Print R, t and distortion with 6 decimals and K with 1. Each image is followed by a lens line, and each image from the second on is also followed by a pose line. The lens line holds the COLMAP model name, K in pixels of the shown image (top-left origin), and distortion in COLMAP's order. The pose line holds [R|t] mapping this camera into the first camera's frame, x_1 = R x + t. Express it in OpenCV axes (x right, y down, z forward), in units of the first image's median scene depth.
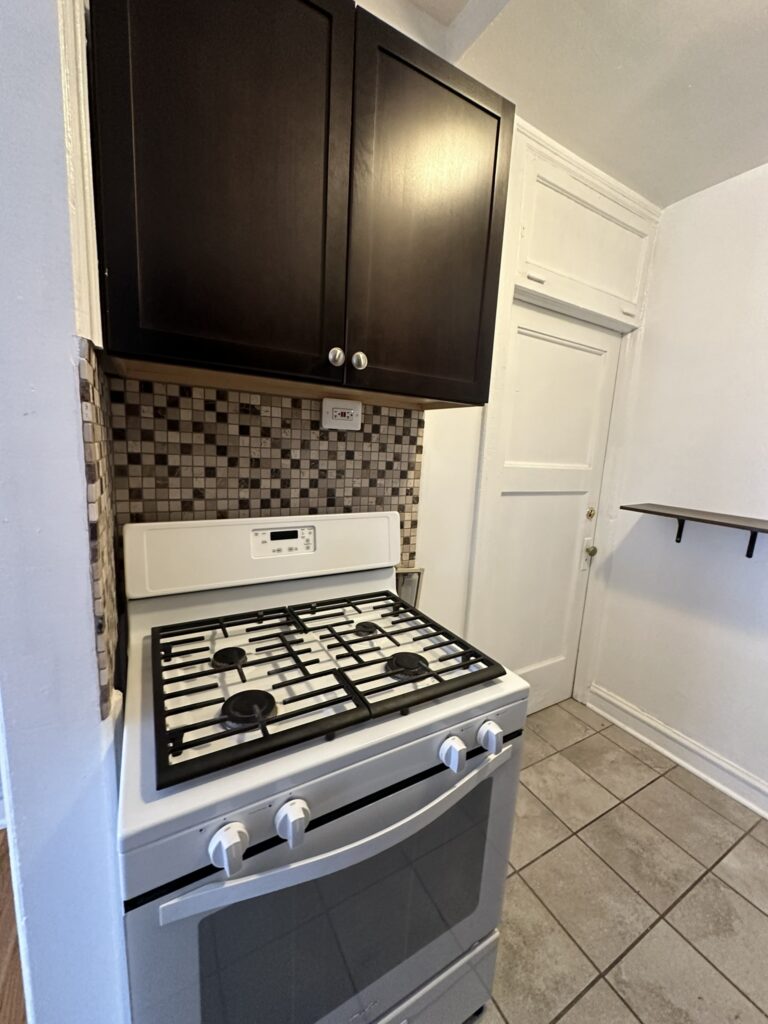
lens RADIAL K [[408.1, 0, 382.9], [0, 408.1, 510.6], [0, 0, 1]] dist [-0.005418, 0.000525]
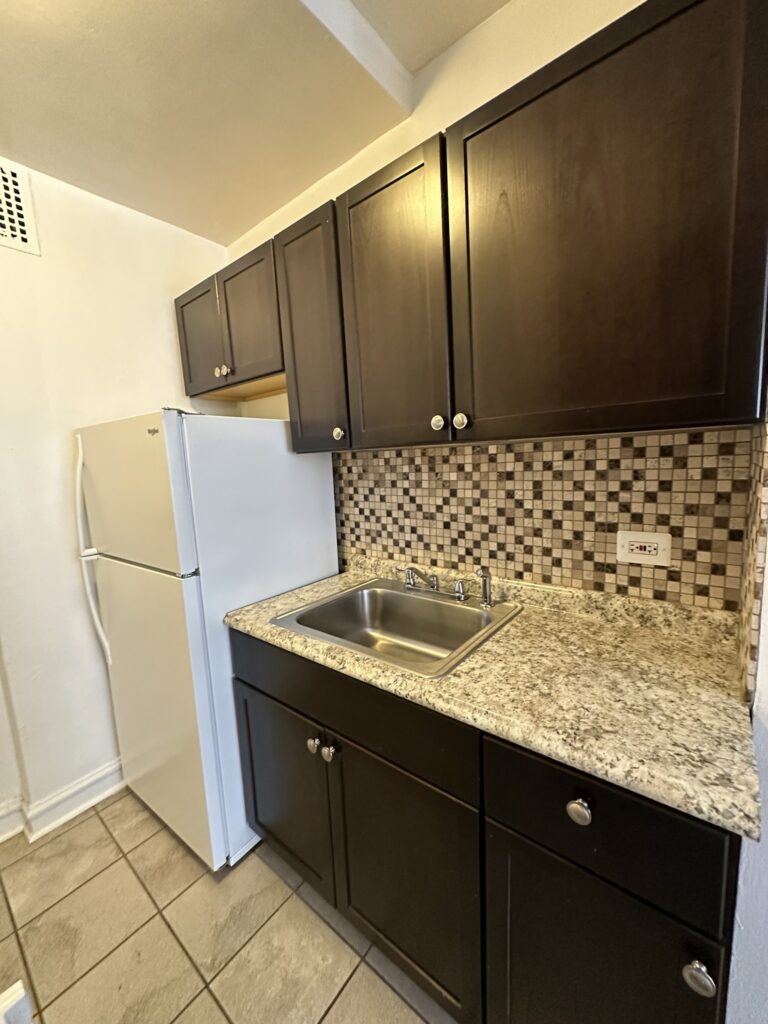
lens RADIAL K [[408.1, 0, 382.9], [0, 408.1, 510.6], [0, 0, 1]] dist [-0.005418, 0.000525]
pose [[-0.370955, -0.155949, 0.915463, -0.203004], [0.178564, 0.955425, 0.235113, -0.082988], [-0.911322, 0.250685, -0.326573, 0.362775]]
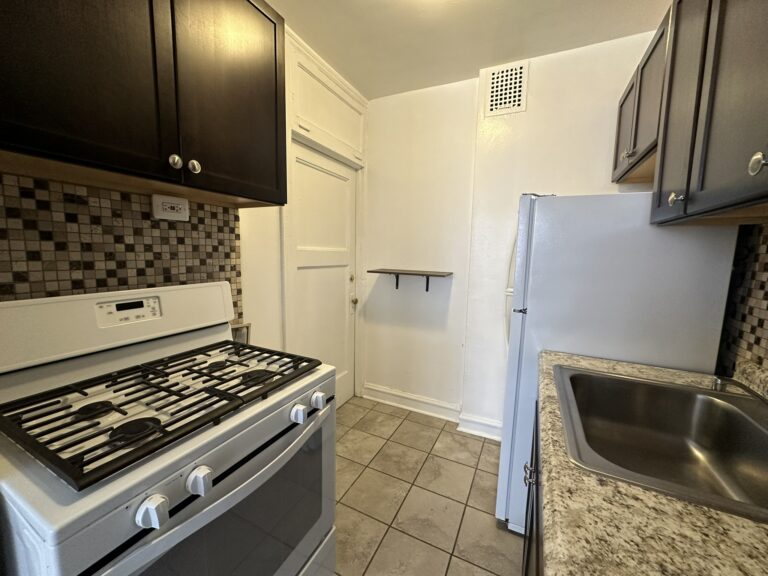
lens RADIAL K [[306.1, 0, 384.0], [0, 306.1, 288.0], [0, 0, 1]] dist [-0.005418, 0.000525]
pose [[0.826760, -0.102508, 0.553137, -0.106799], [0.113594, 0.993424, 0.014315, 0.074299], [-0.550967, 0.050998, 0.832968, -0.144747]]
